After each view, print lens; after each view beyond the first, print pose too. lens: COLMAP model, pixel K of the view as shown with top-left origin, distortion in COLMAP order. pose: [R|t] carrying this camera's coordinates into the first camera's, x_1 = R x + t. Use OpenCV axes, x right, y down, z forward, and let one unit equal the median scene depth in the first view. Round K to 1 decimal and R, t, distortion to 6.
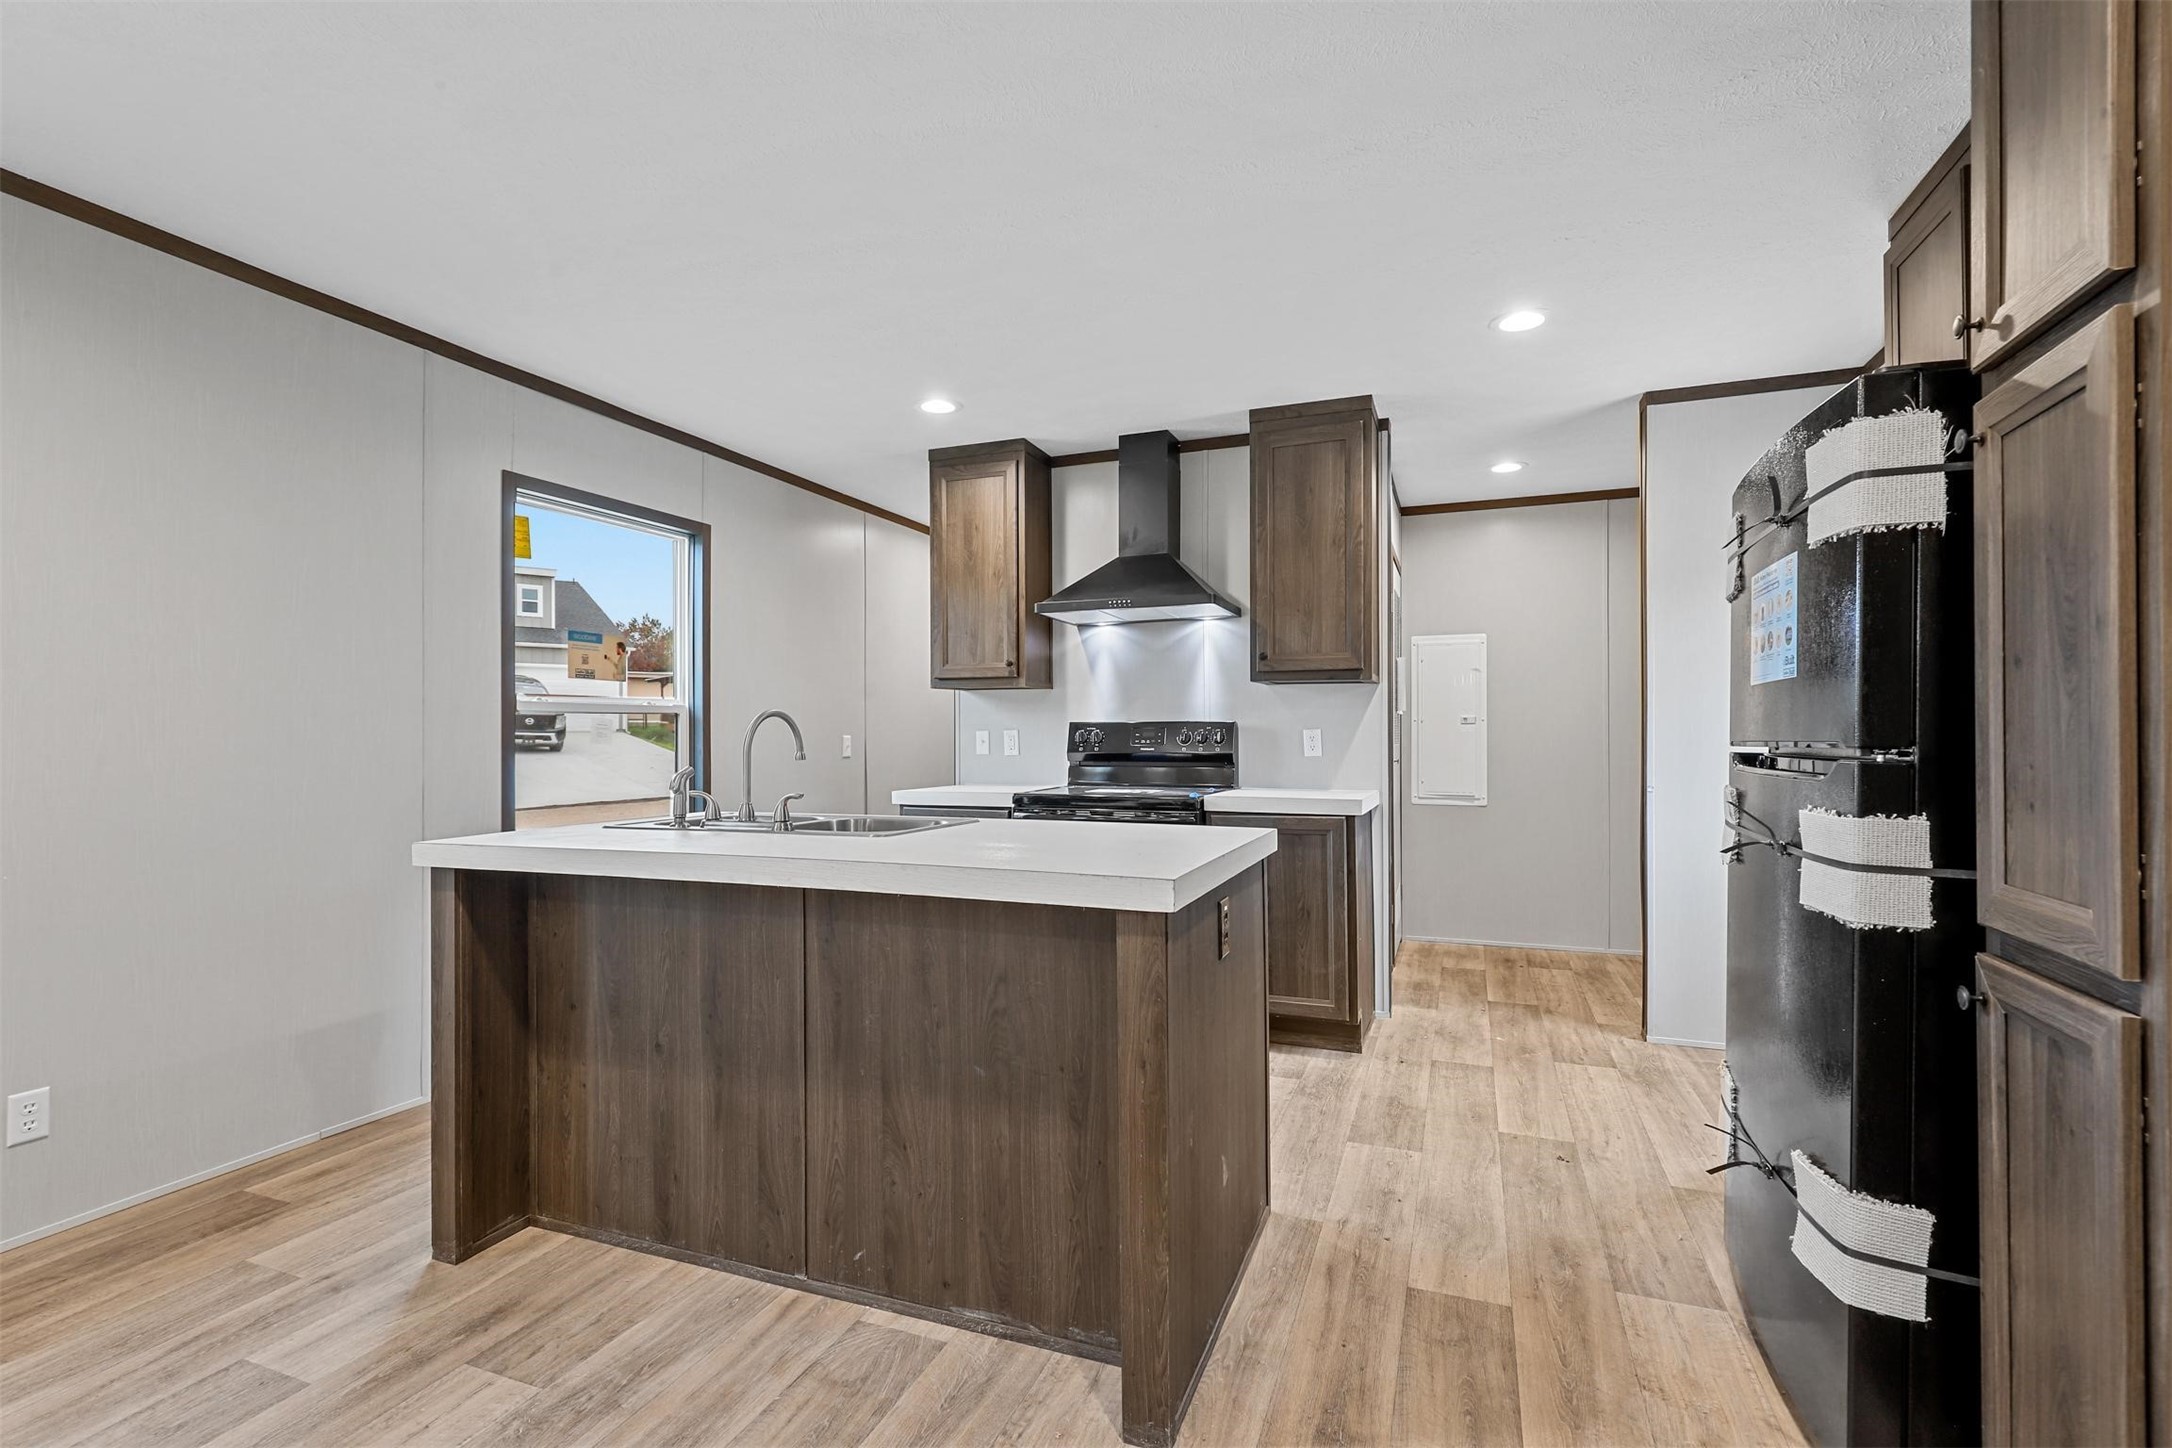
lens RADIAL K [[986.6, 0, 1082.8], [0, 986.6, 729.1], [0, 0, 1]] dist [0.000648, -0.000147]
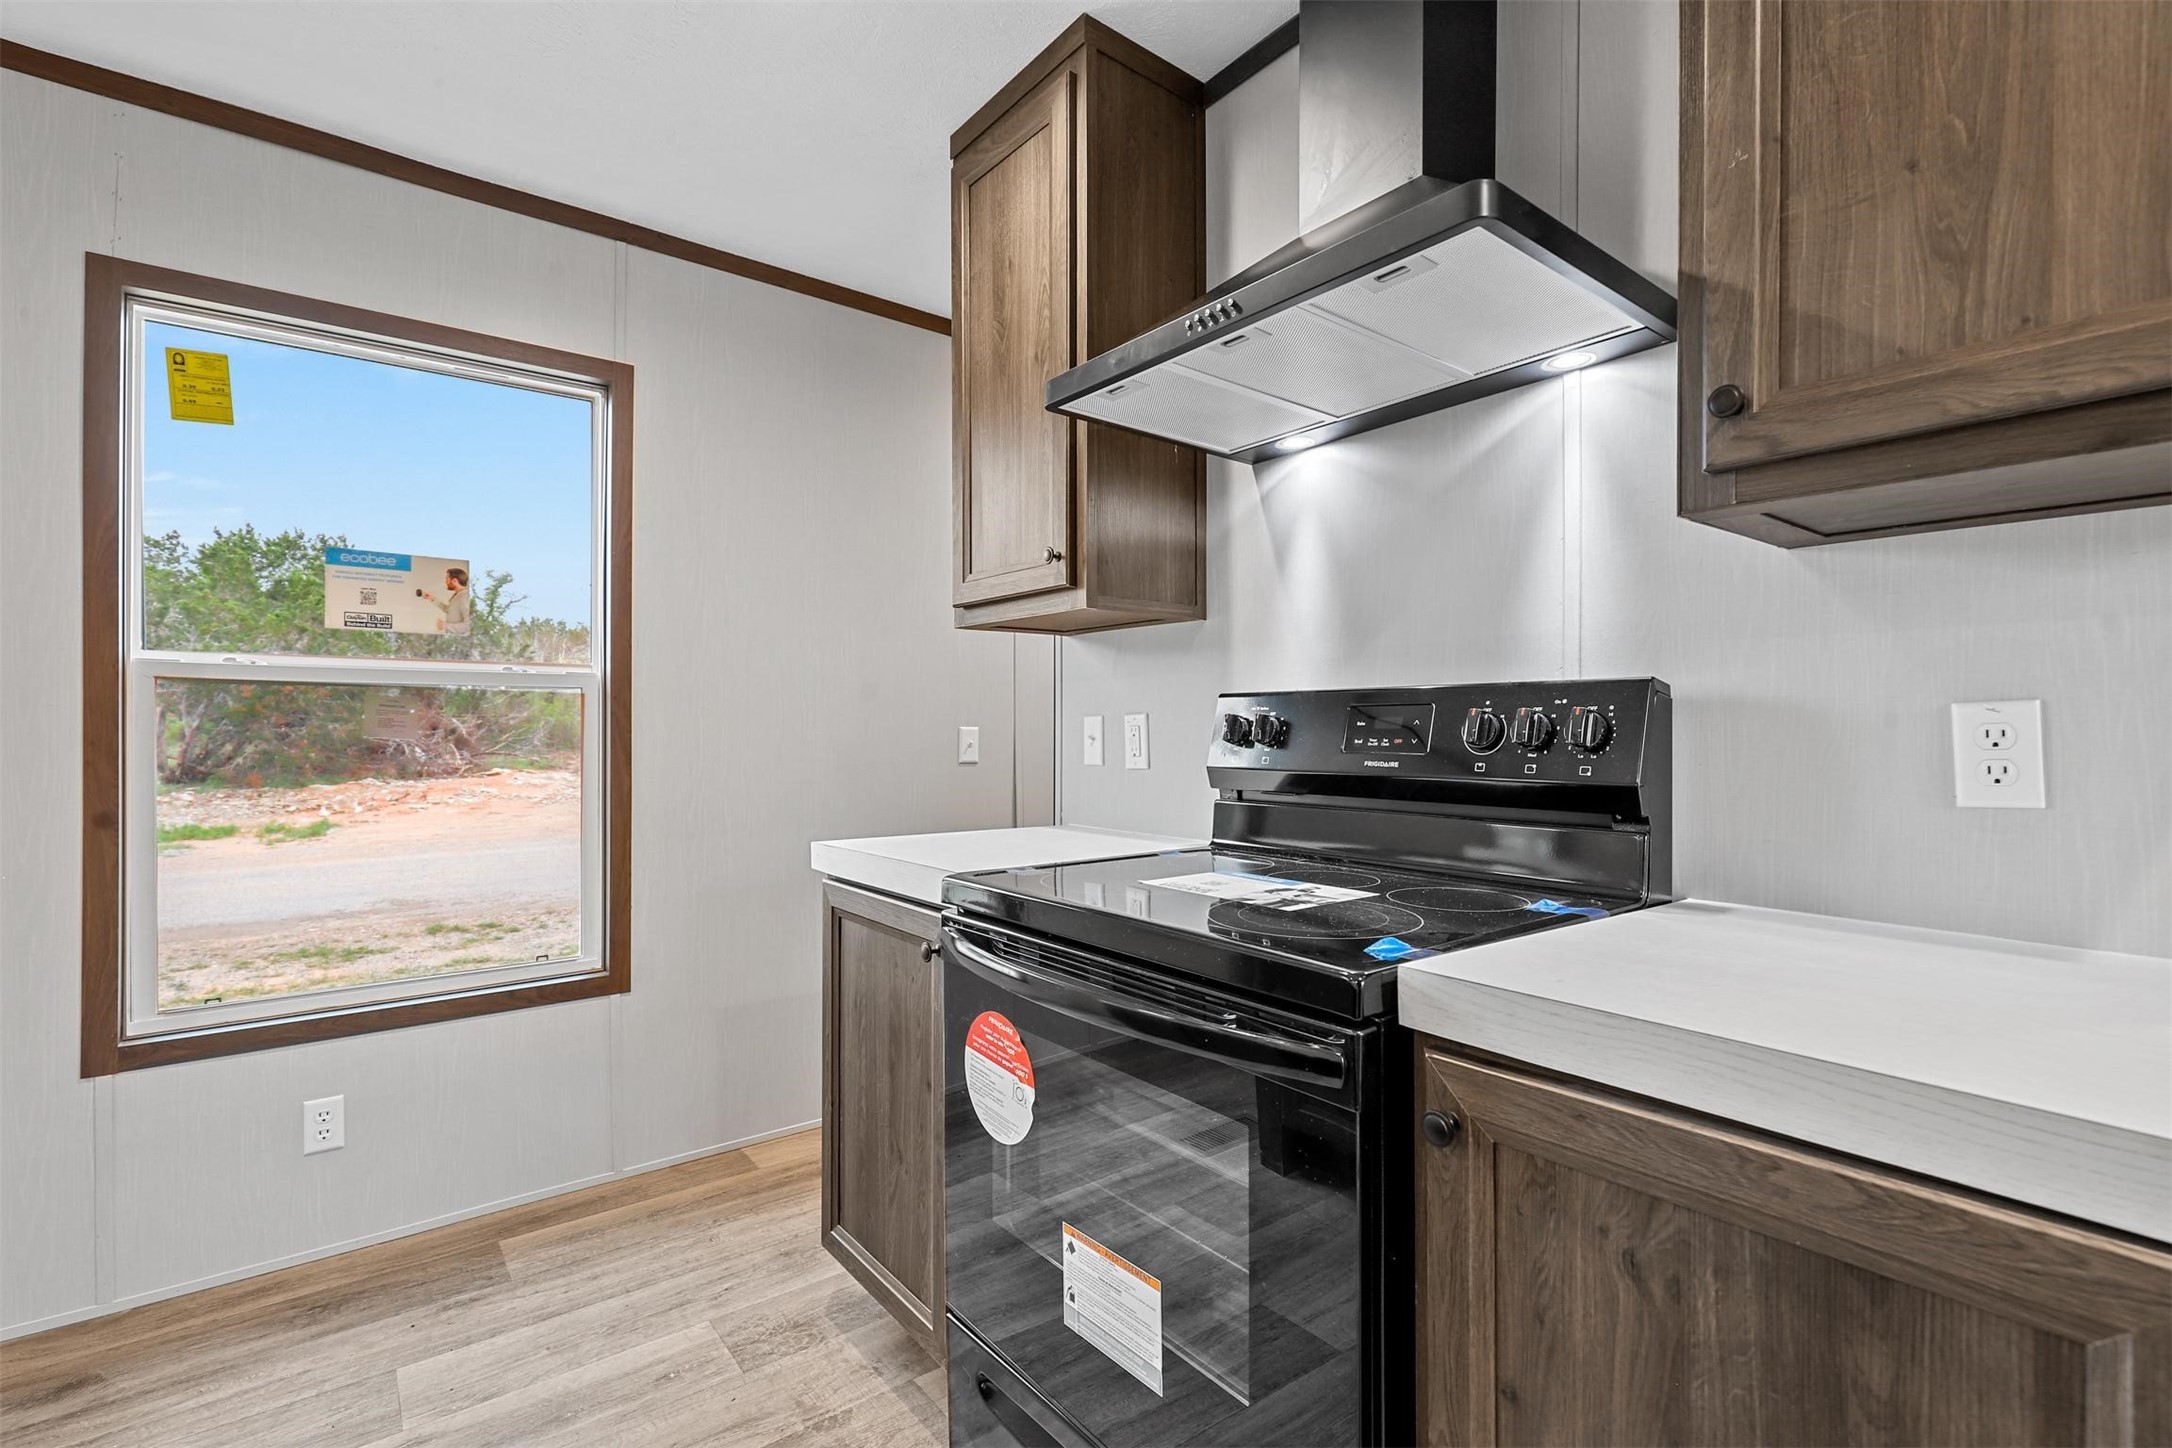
lens RADIAL K [[986.6, 0, 1076.5], [0, 986.6, 732.3], [0, 0, 1]] dist [0.000648, -0.000147]
pose [[0.859719, 0.004734, -0.510746, 0.187273], [-0.000218, 0.999960, 0.008900, 0.007126], [0.510767, -0.007540, 0.859686, 0.779618]]
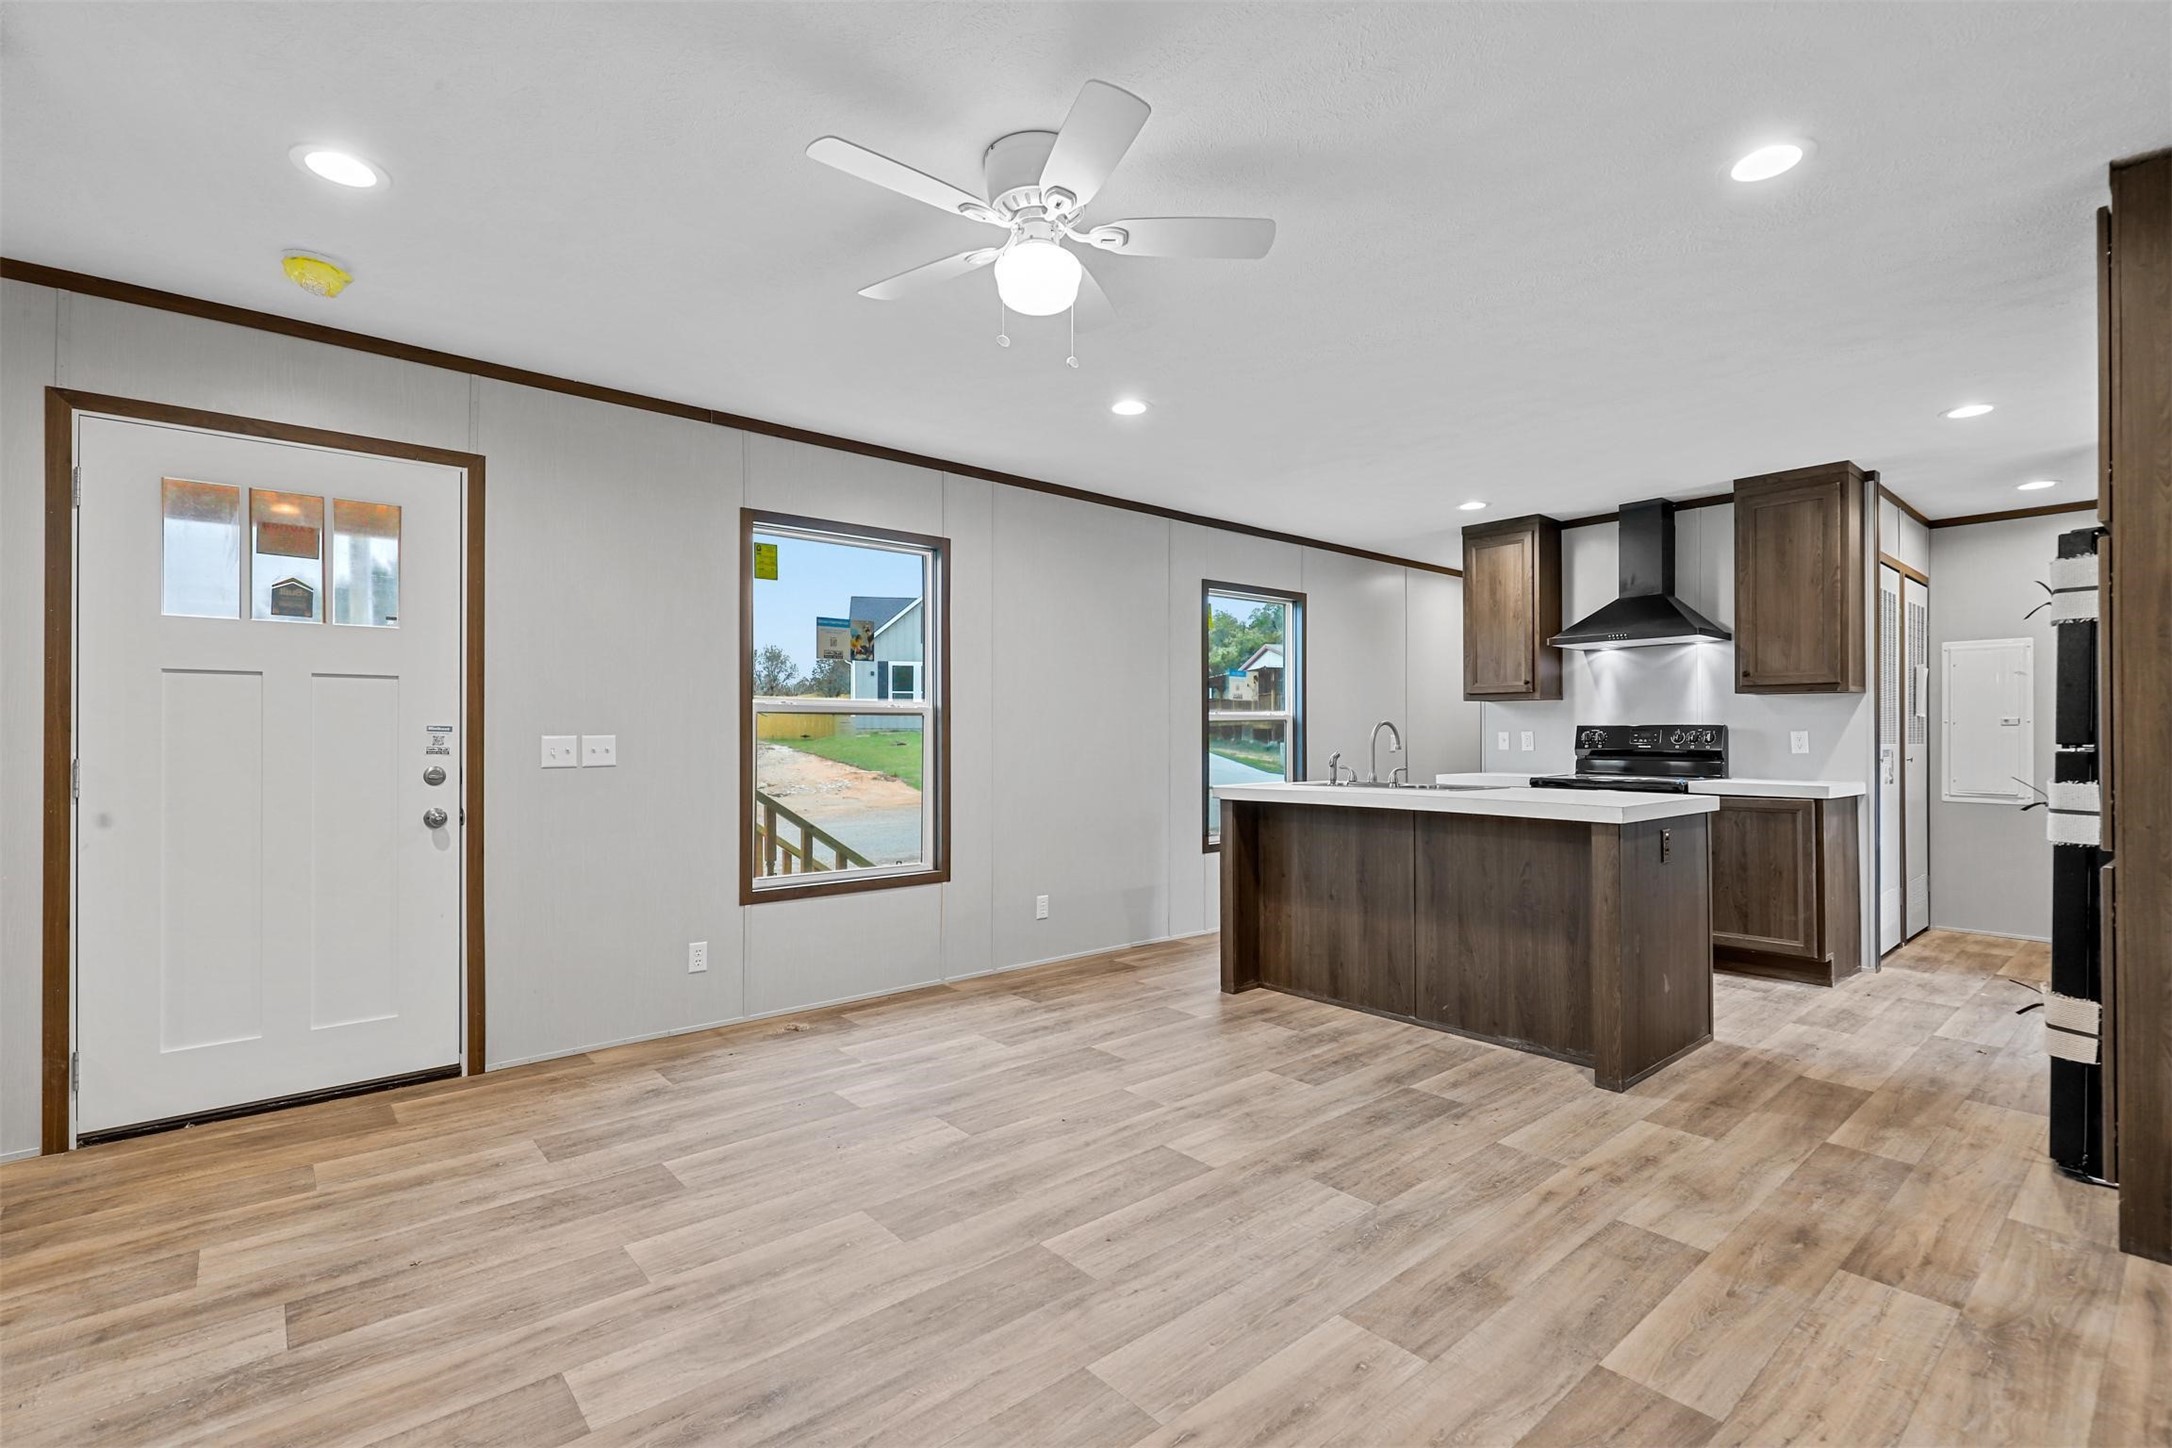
lens RADIAL K [[986.6, 0, 1079.0], [0, 986.6, 731.3], [0, 0, 1]] dist [0.000648, -0.000147]
pose [[0.880859, -0.000153, -0.473380, 0.030824], [0.001484, 0.999996, 0.002439, -0.004665], [0.473377, -0.002851, 0.880855, -0.586539]]
